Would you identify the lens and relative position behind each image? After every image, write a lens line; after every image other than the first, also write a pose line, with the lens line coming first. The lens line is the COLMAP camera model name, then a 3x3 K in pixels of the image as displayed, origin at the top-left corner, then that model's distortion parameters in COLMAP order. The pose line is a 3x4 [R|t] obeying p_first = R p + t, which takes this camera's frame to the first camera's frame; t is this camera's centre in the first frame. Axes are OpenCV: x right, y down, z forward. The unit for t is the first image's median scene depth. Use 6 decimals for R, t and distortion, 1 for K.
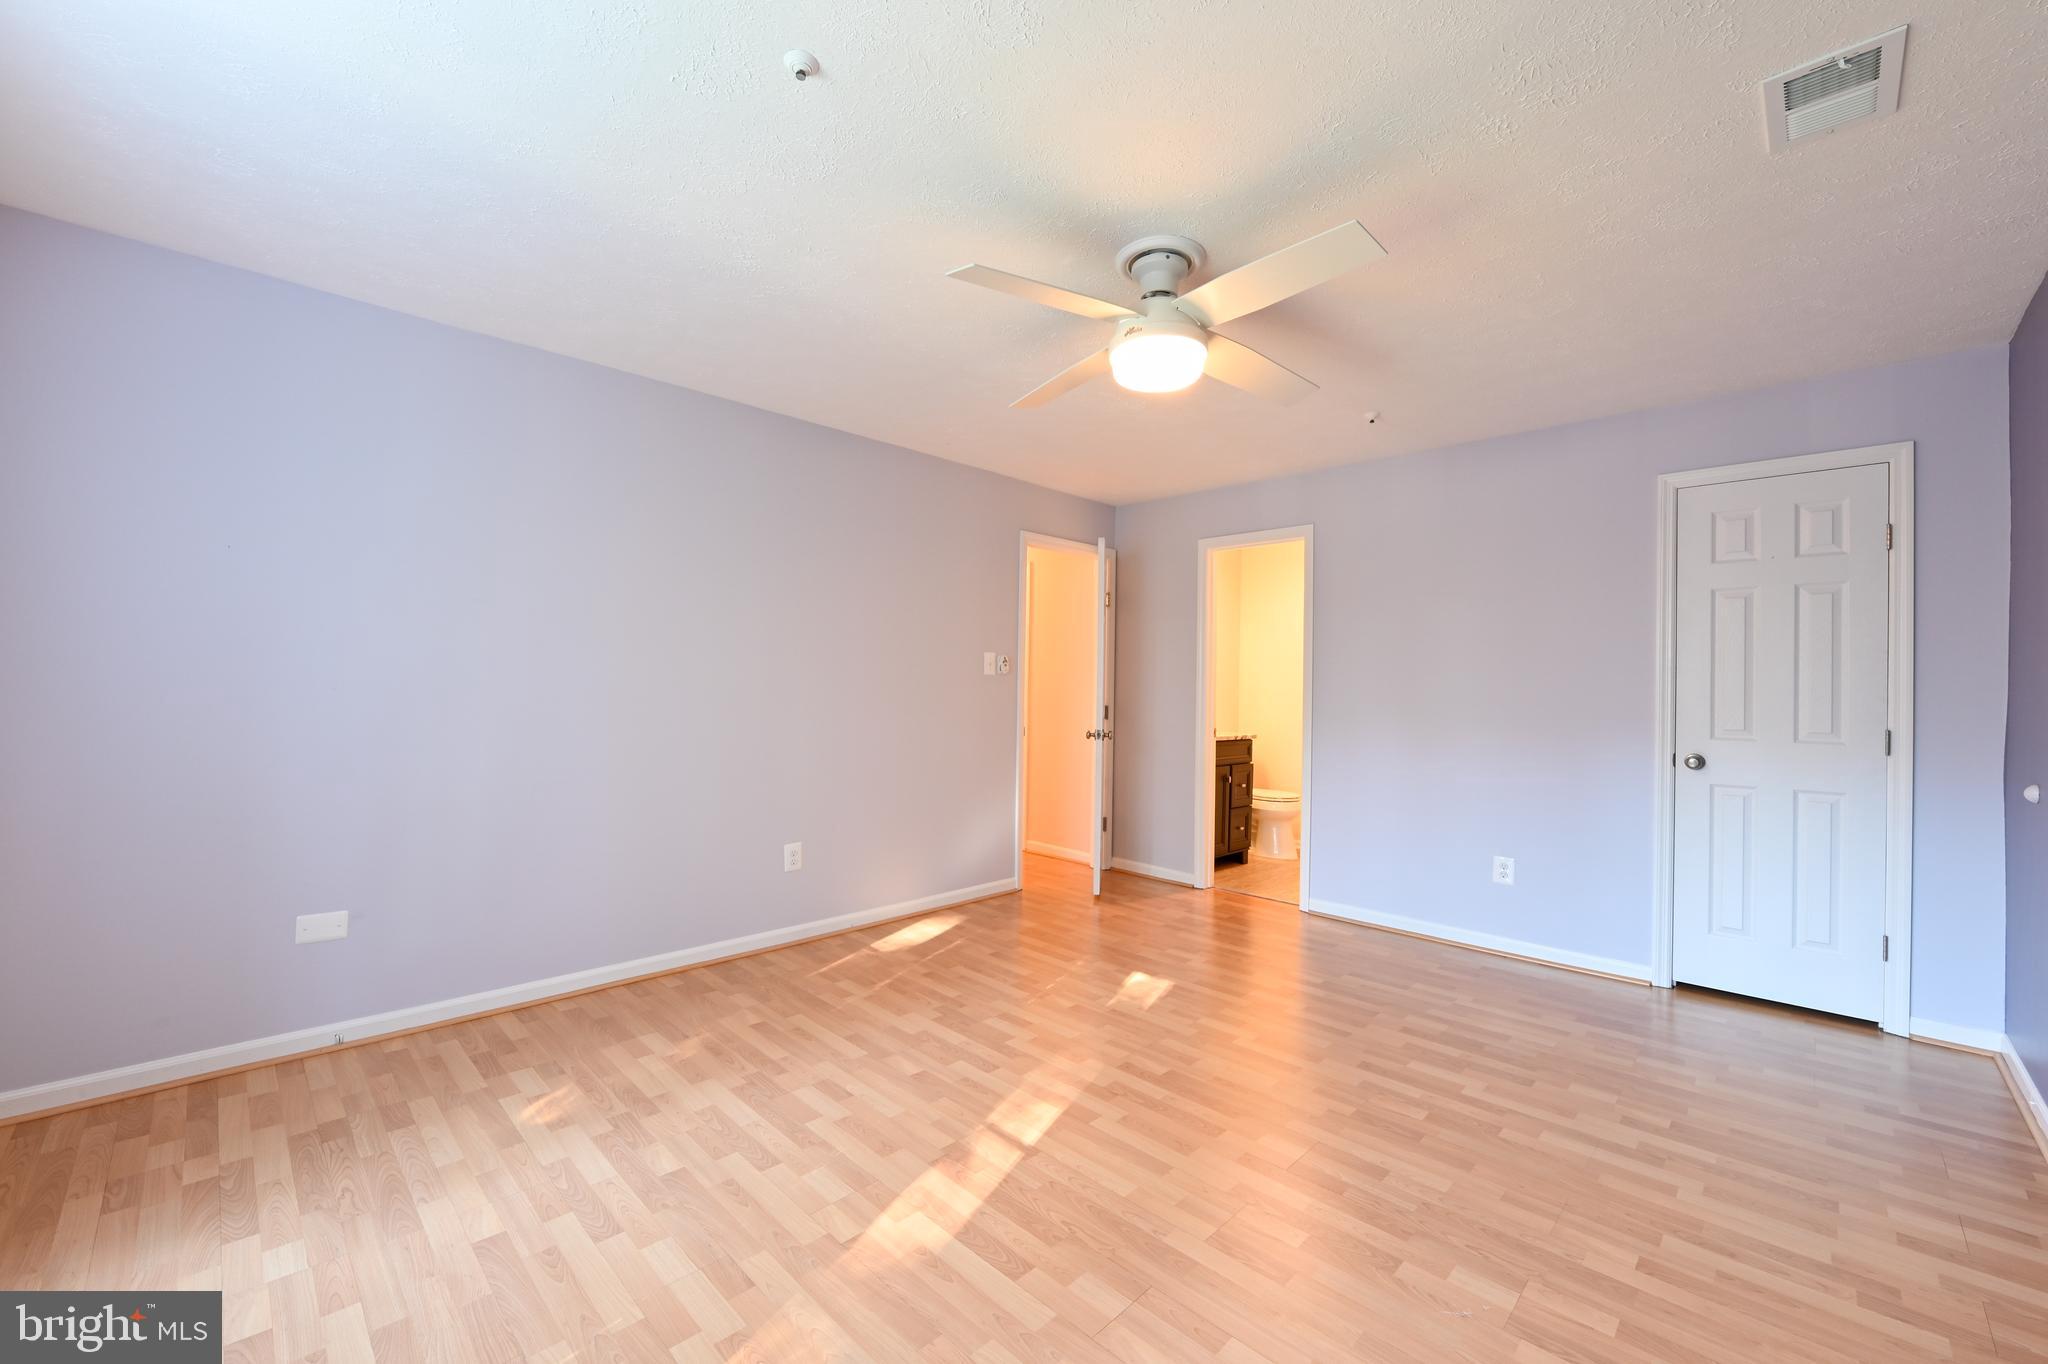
lens RADIAL K [[812.3, 0, 1021.4], [0, 812.3, 682.3], [0, 0, 1]] dist [-0.001652, -0.002736]
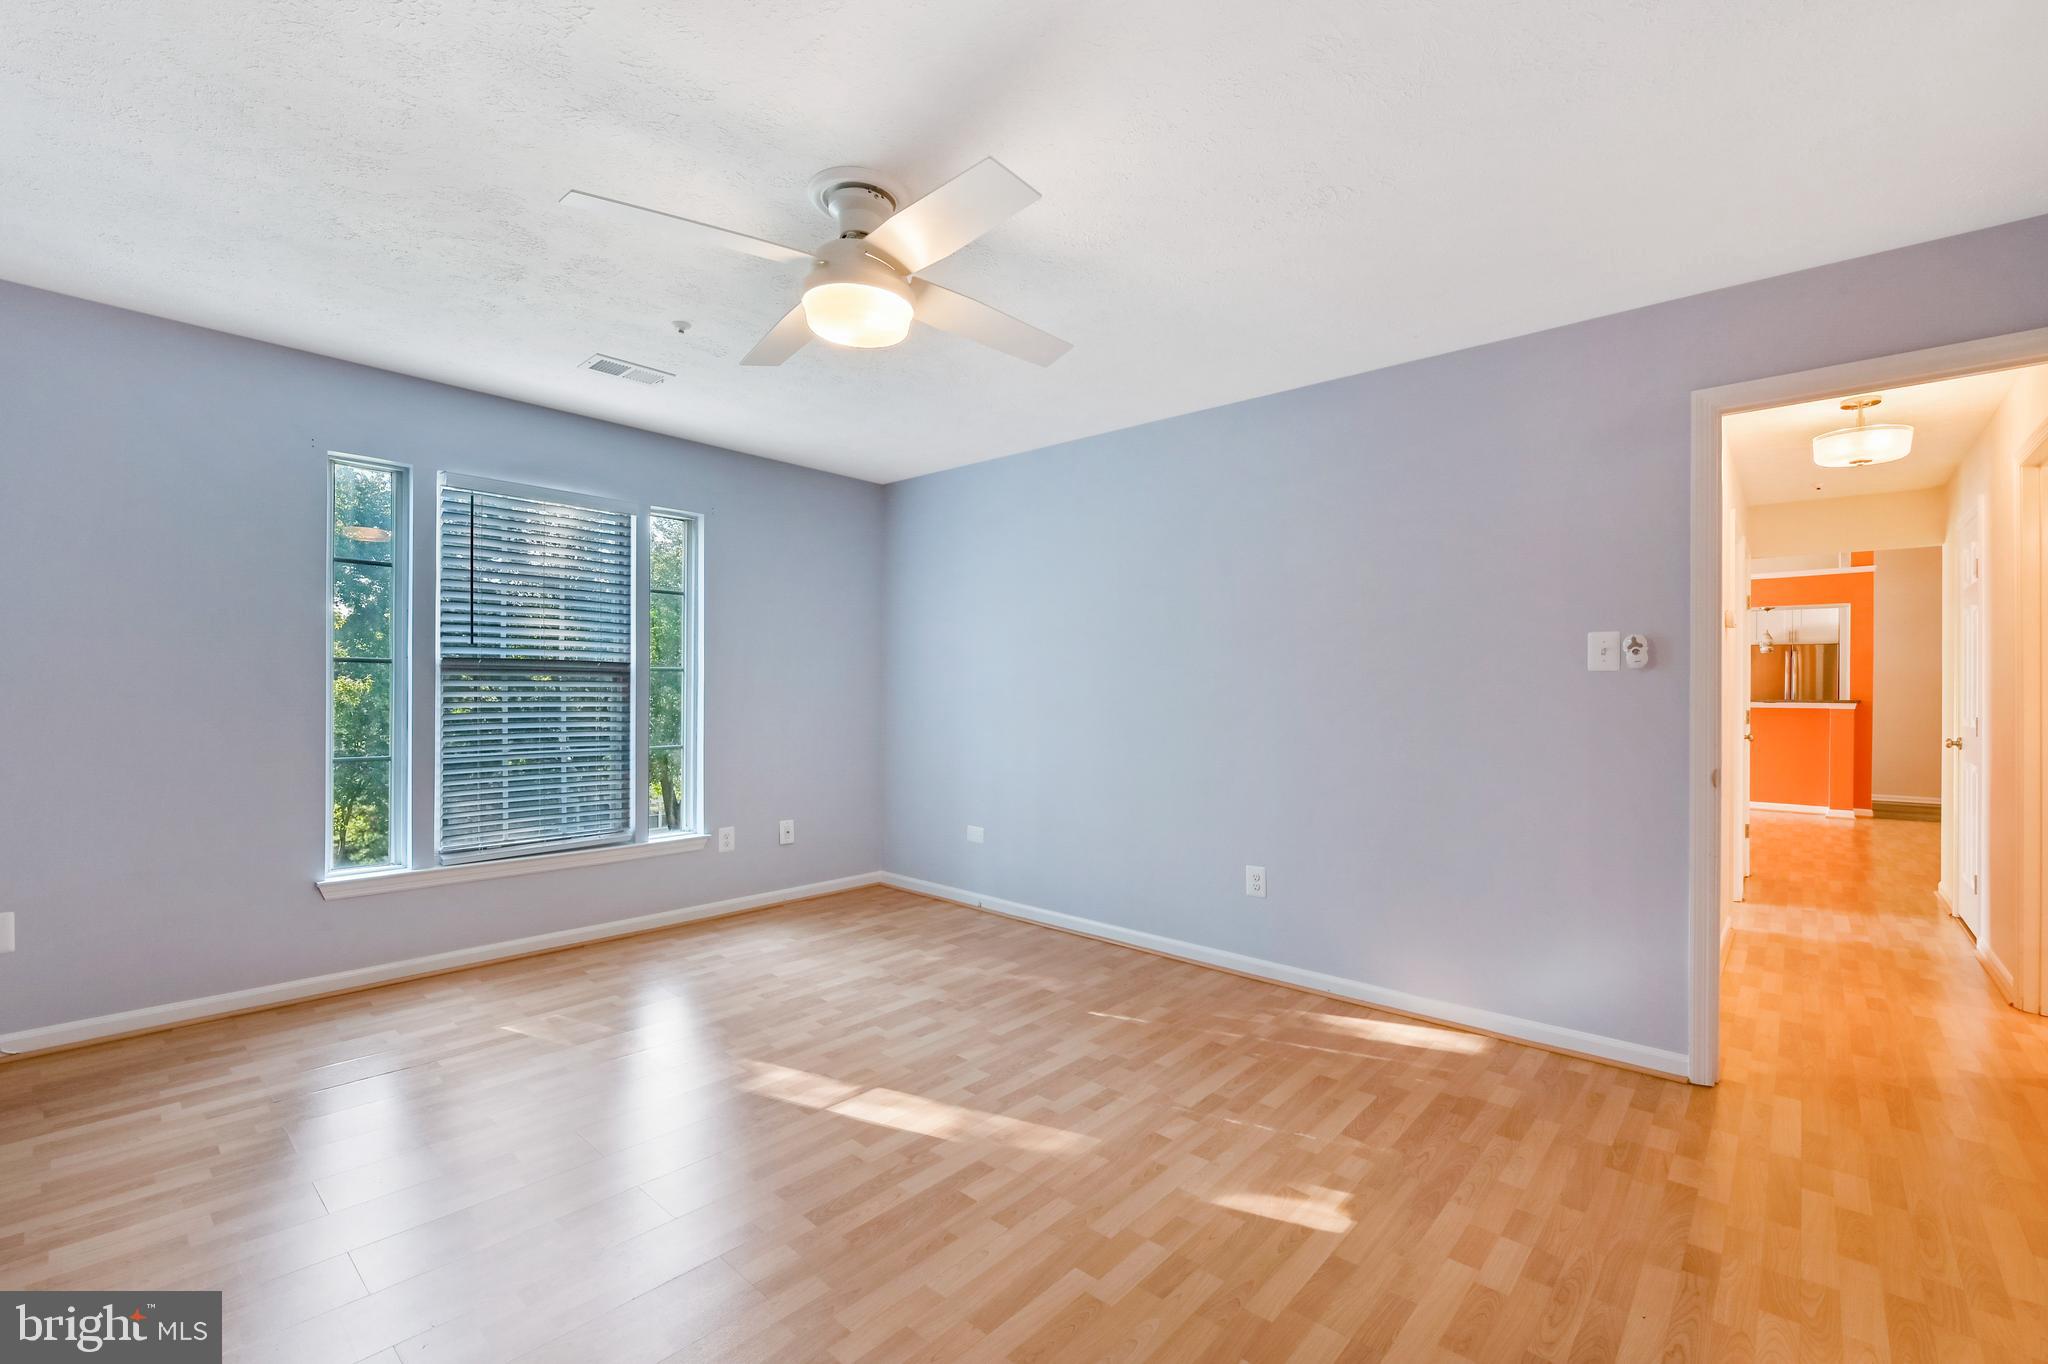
lens RADIAL K [[882.5, 0, 1024.0], [0, 882.5, 682.0], [0, 0, 1]] dist [-0.000645, -0.000039]
pose [[0.046598, -0.023329, -0.998641, 0.927178], [-0.001084, 0.999725, -0.023405, 0.022695], [0.998913, 0.002174, 0.046560, 0.933937]]
